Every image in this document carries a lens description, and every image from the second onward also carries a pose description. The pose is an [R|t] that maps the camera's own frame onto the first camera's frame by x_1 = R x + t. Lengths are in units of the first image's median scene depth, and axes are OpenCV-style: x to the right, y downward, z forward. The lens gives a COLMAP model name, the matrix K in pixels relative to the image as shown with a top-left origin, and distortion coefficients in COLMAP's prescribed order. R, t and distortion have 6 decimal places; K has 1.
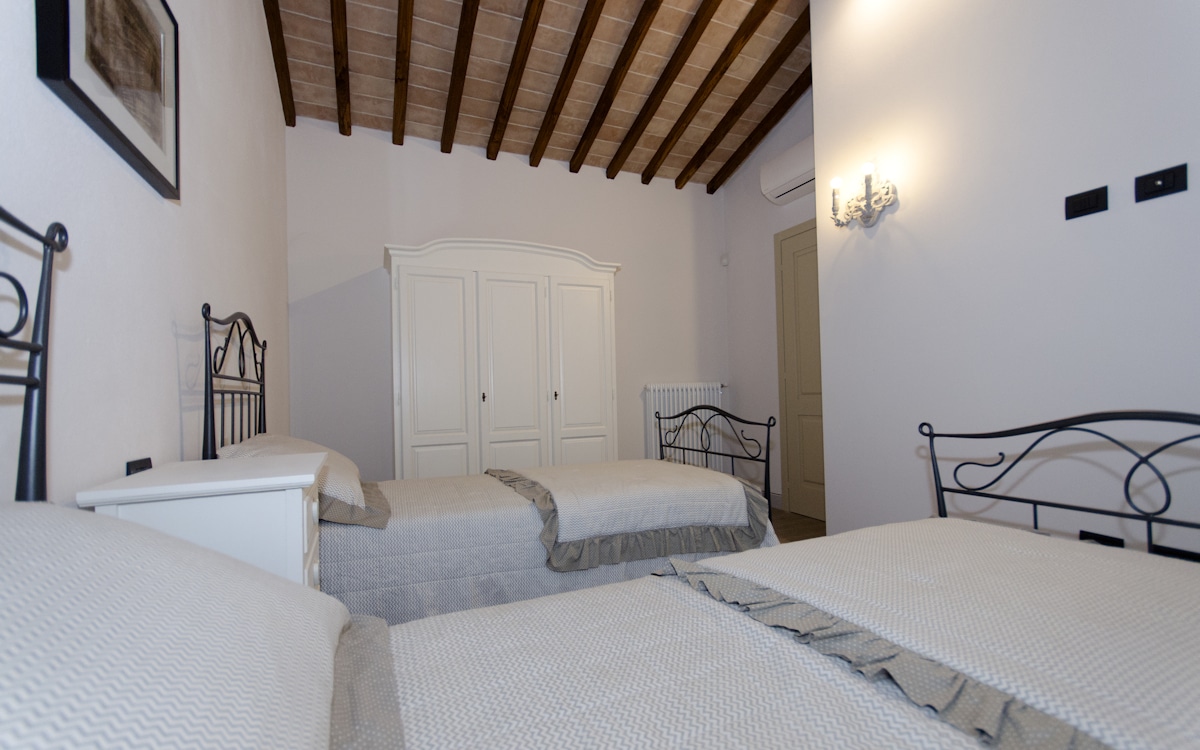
lens RADIAL K [[525.1, 0, 603.9], [0, 525.1, 375.9], [0, 0, 1]] dist [0.006856, 0.001331]
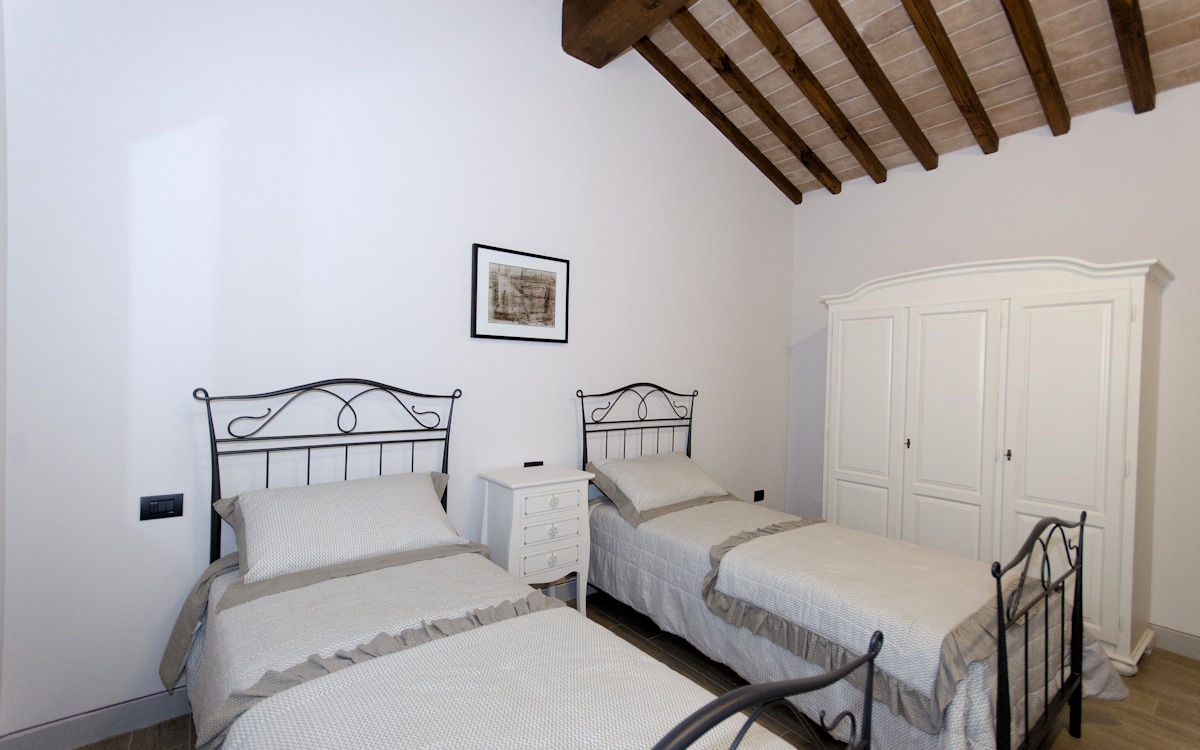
lens RADIAL K [[525.1, 0, 607.2], [0, 525.1, 375.7], [0, 0, 1]] dist [0.006856, 0.001331]
pose [[0.247858, 0.034737, -0.968173, 0.545857], [0.001716, 0.999340, 0.036295, -0.116100], [0.968795, -0.010657, 0.247635, 0.258104]]
